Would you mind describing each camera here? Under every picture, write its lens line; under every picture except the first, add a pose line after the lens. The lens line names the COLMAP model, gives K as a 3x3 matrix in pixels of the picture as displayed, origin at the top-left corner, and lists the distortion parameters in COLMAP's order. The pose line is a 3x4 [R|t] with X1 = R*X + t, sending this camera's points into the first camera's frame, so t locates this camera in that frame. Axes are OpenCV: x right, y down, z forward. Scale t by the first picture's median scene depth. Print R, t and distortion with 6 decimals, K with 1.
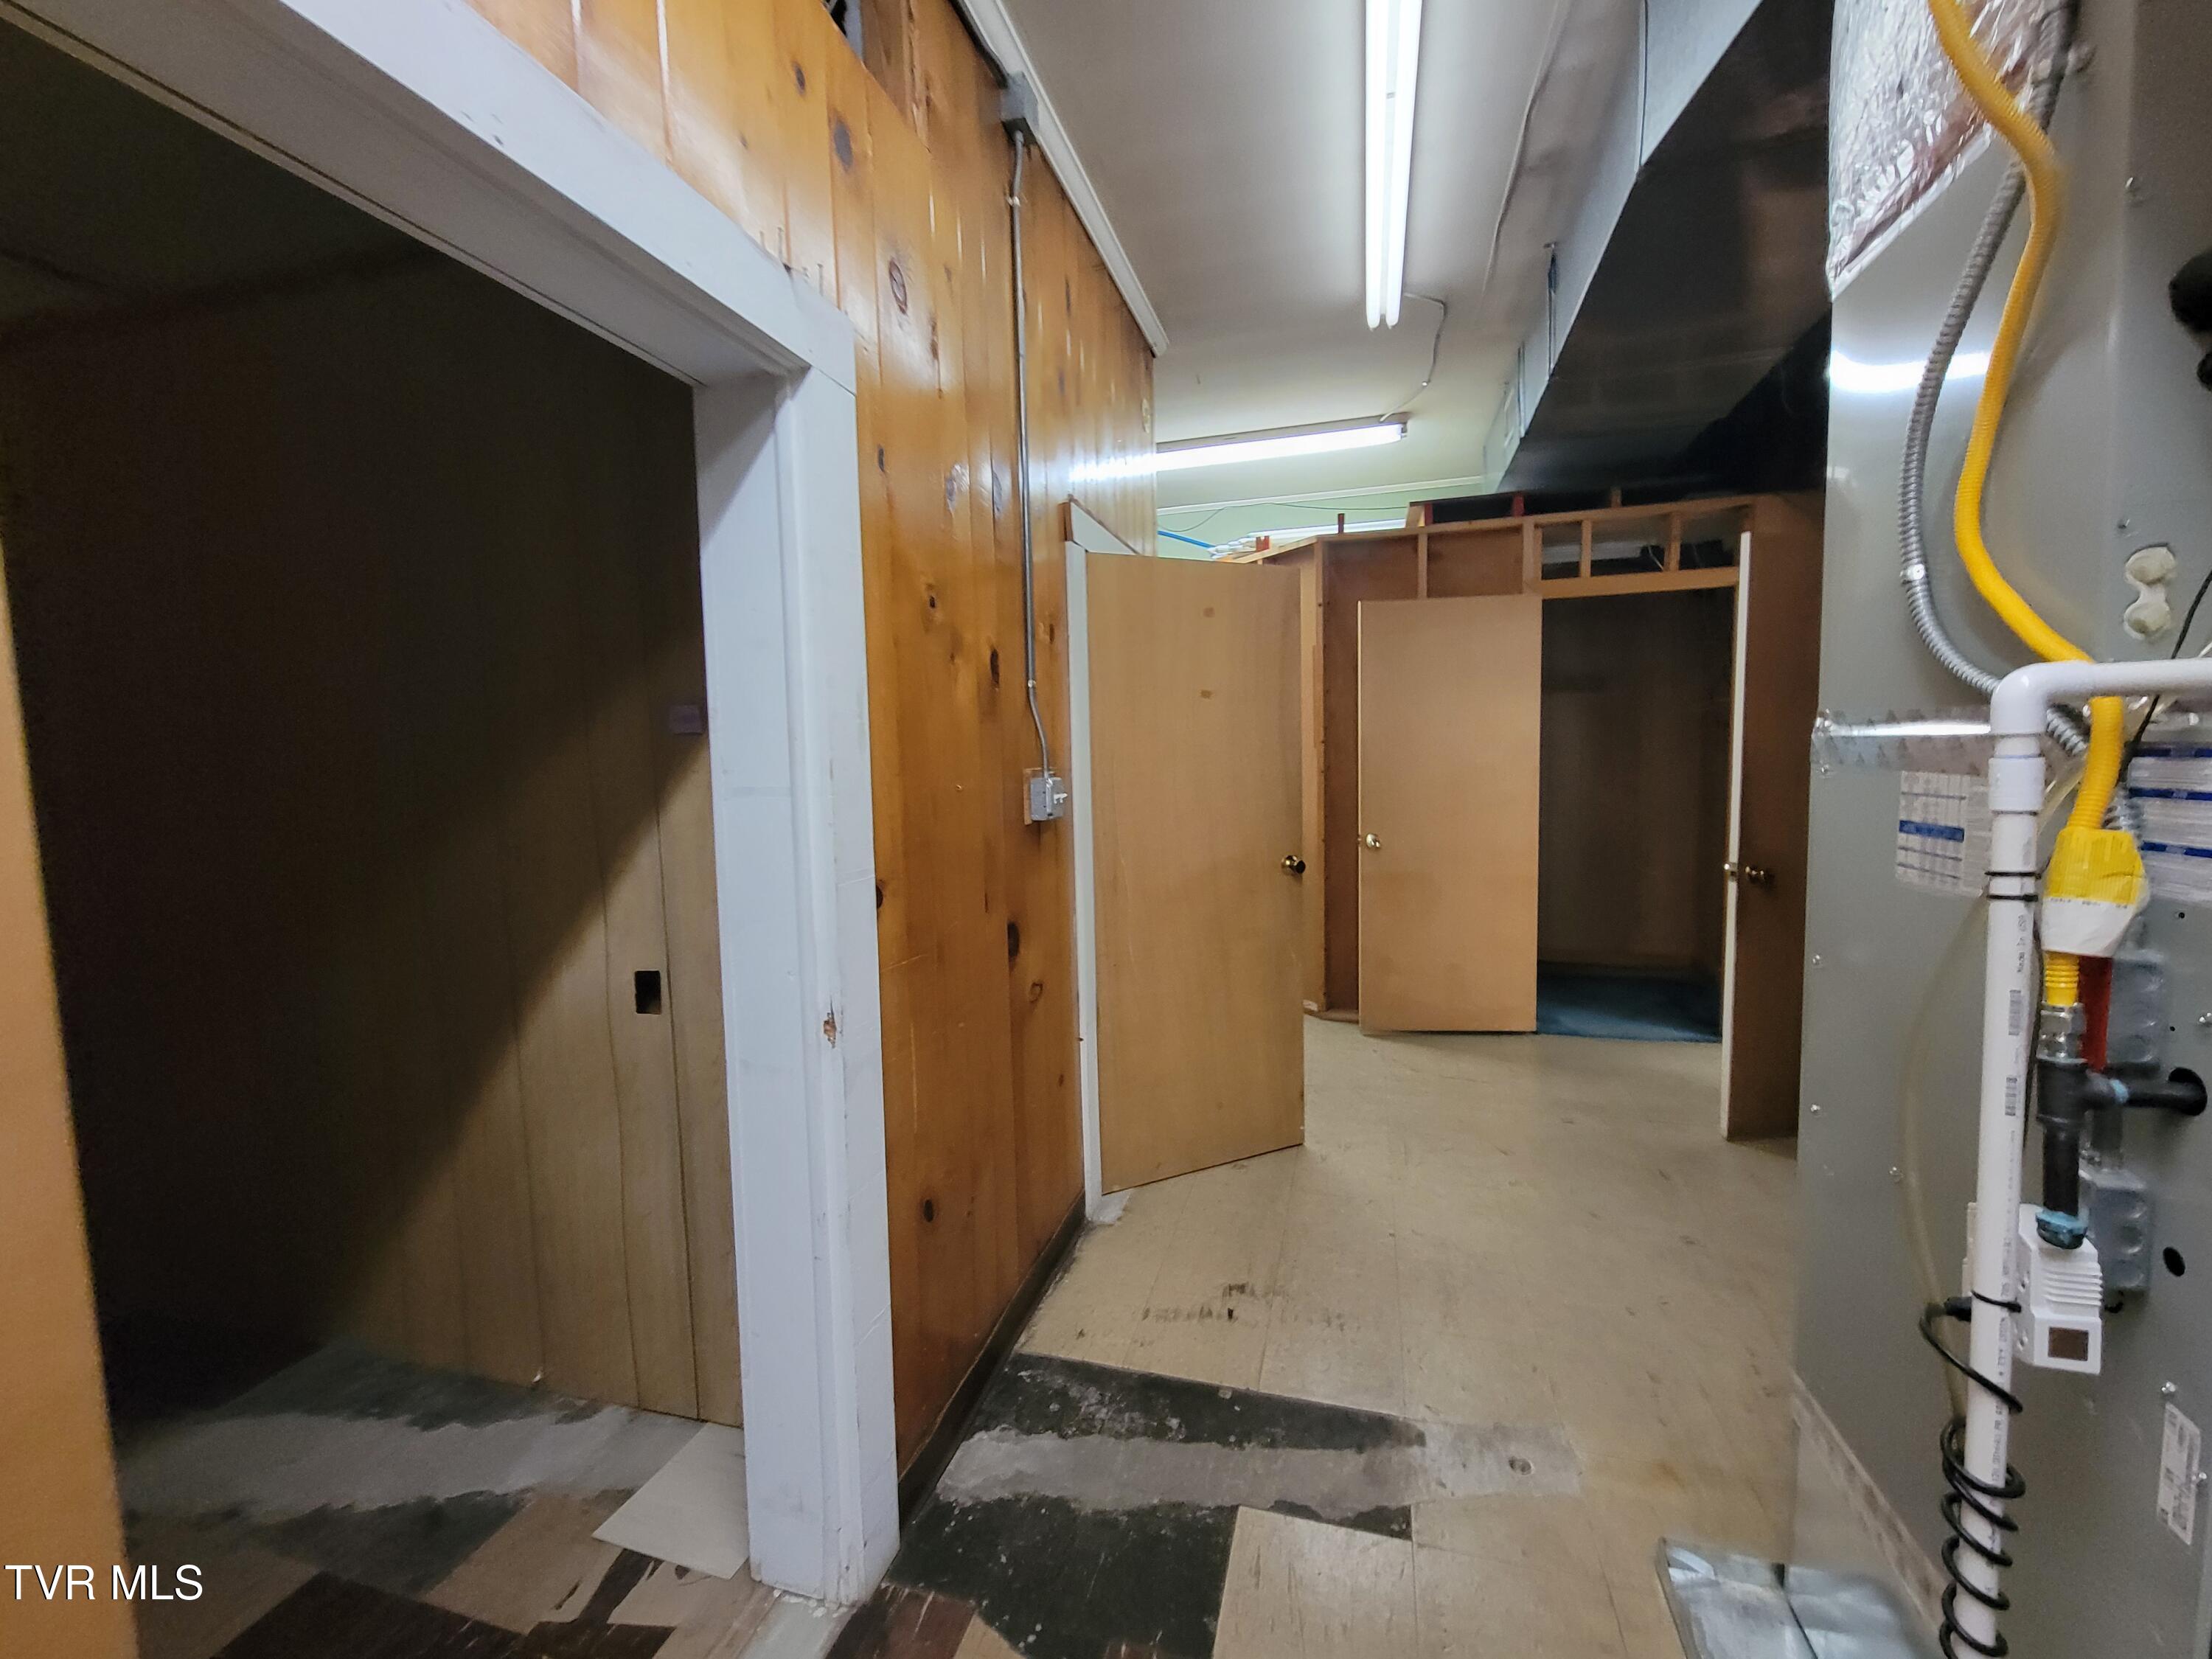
lens RADIAL K [[917.2, 0, 1106.0], [0, 917.2, 829.5], [0, 0, 1]] dist [-0.001036, -0.001024]
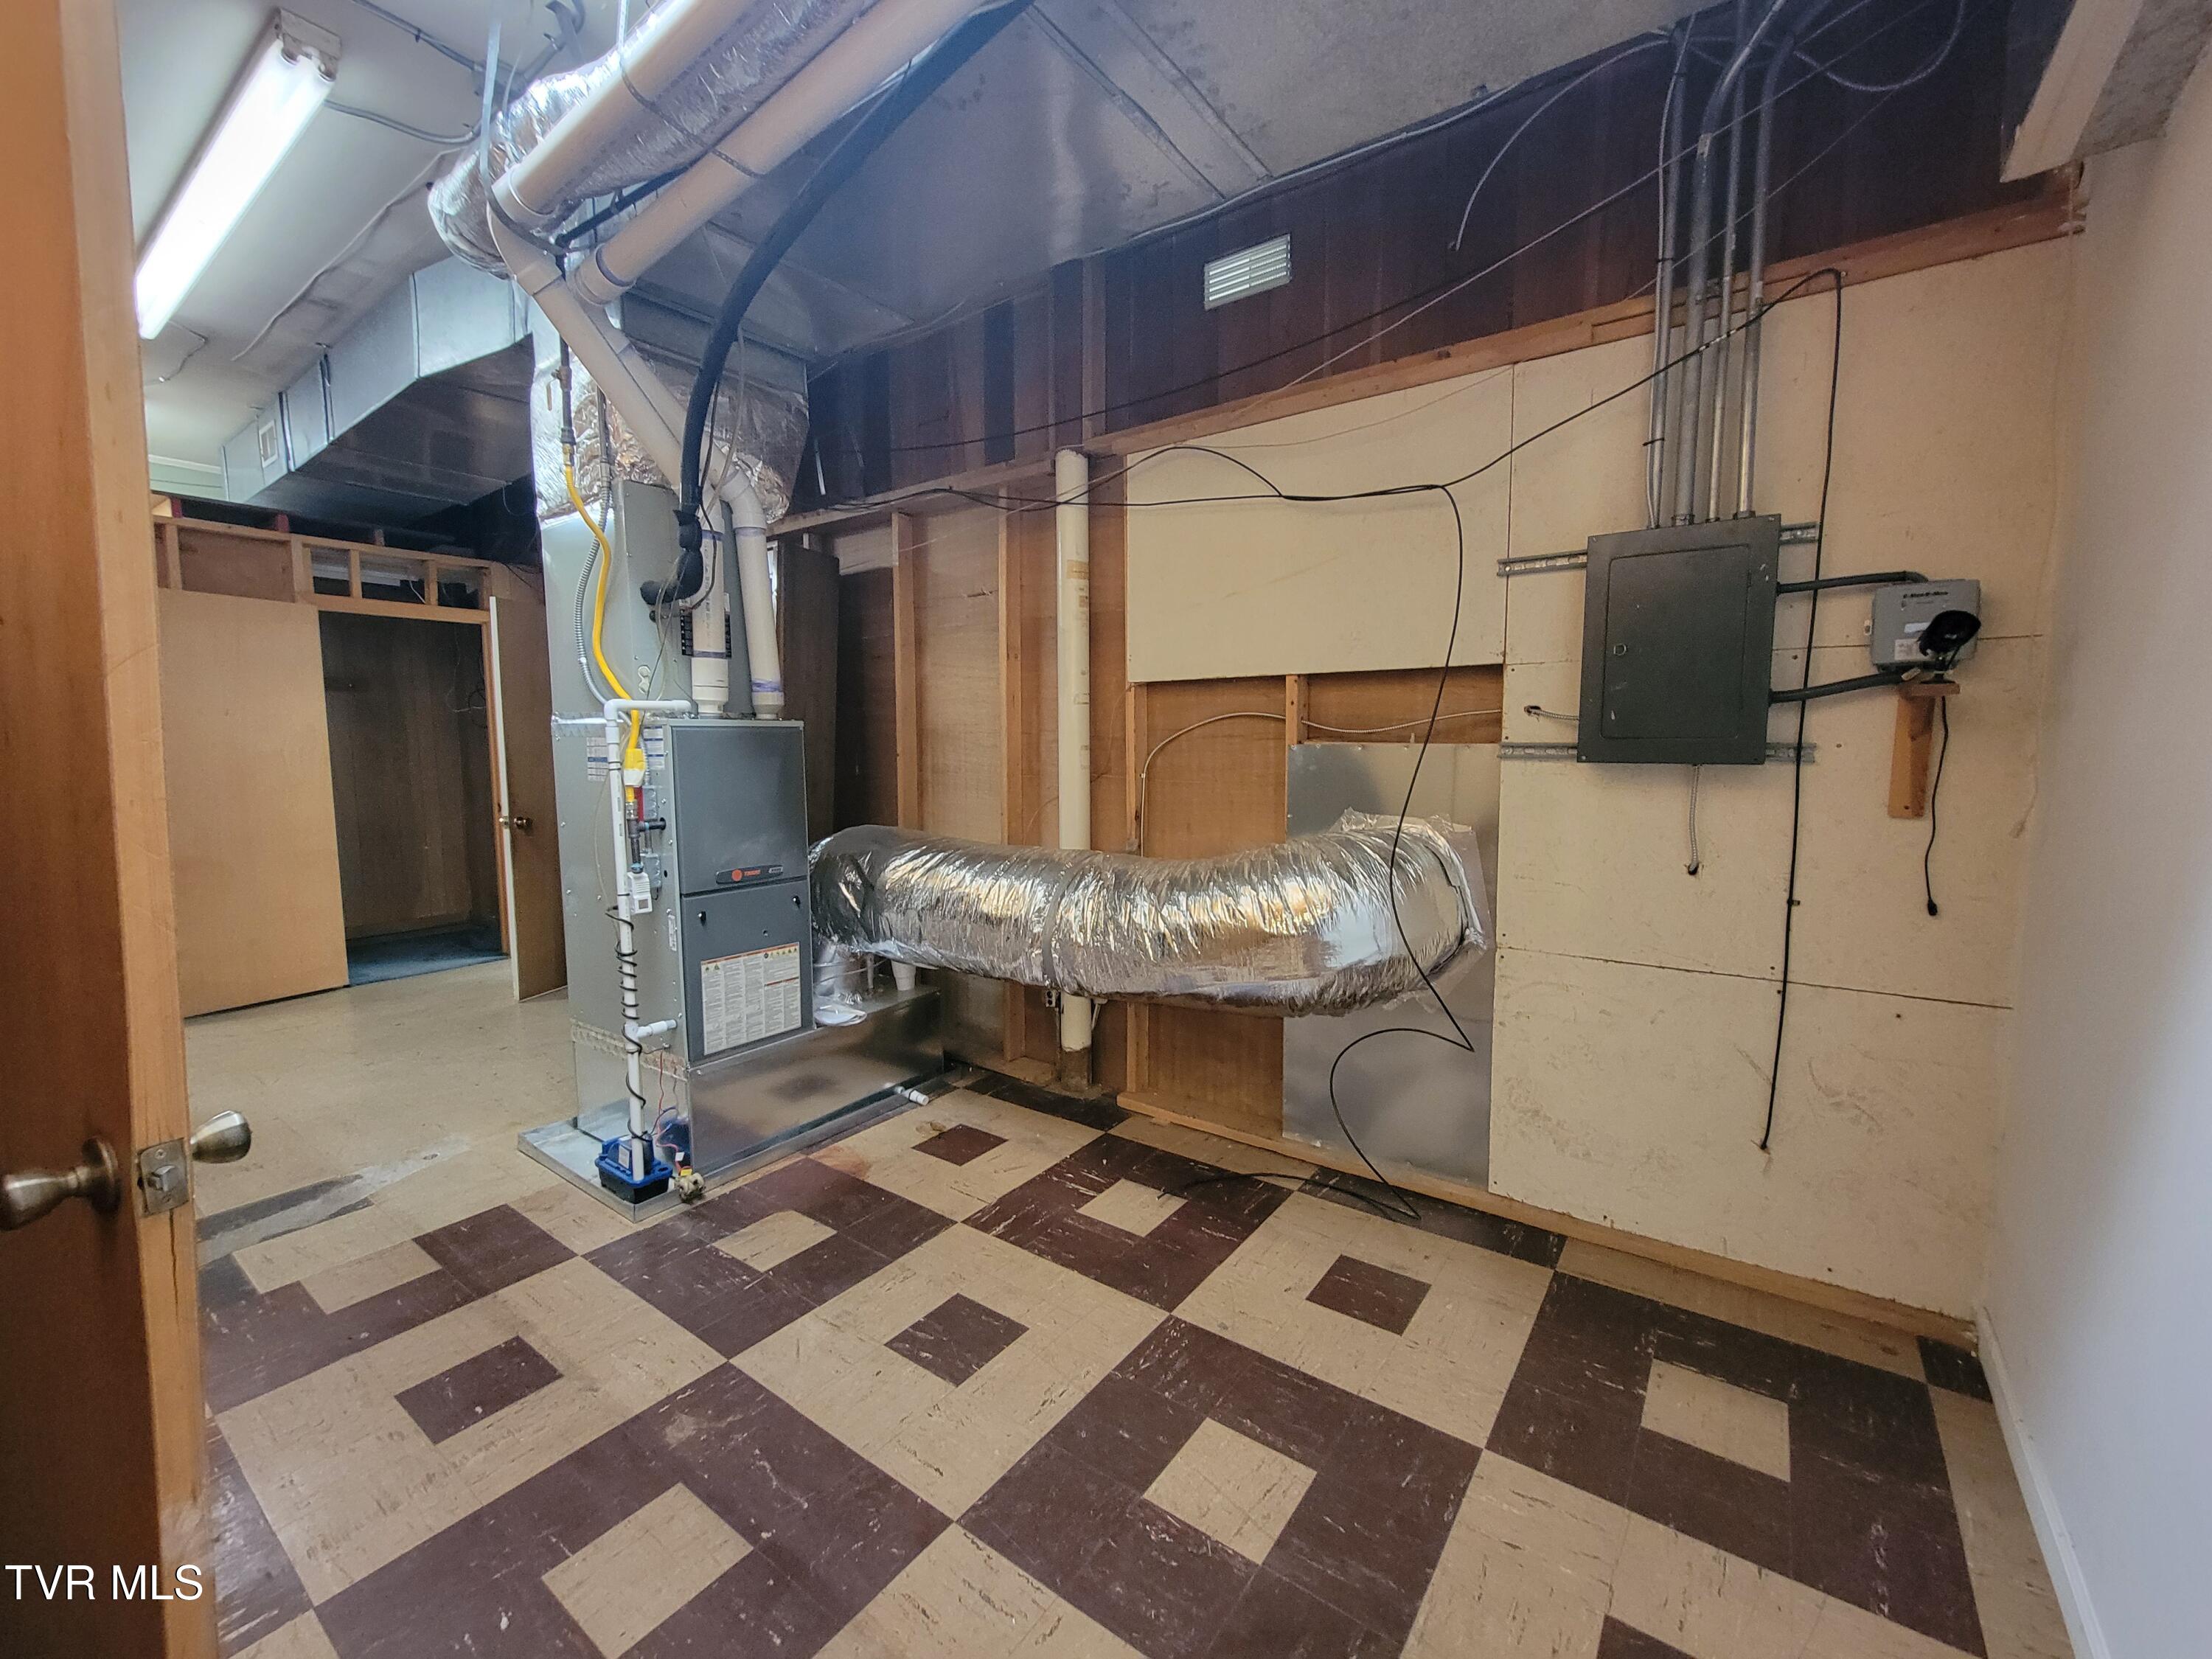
lens RADIAL K [[917.2, 0, 1106.0], [0, 917.2, 829.5], [0, 0, 1]] dist [-0.001036, -0.001024]
pose [[0.355095, -0.063099, 0.932698, -0.360237], [0.072404, 0.996579, 0.039855, 0.069458], [-0.932022, 0.053379, 0.358449, -0.443730]]
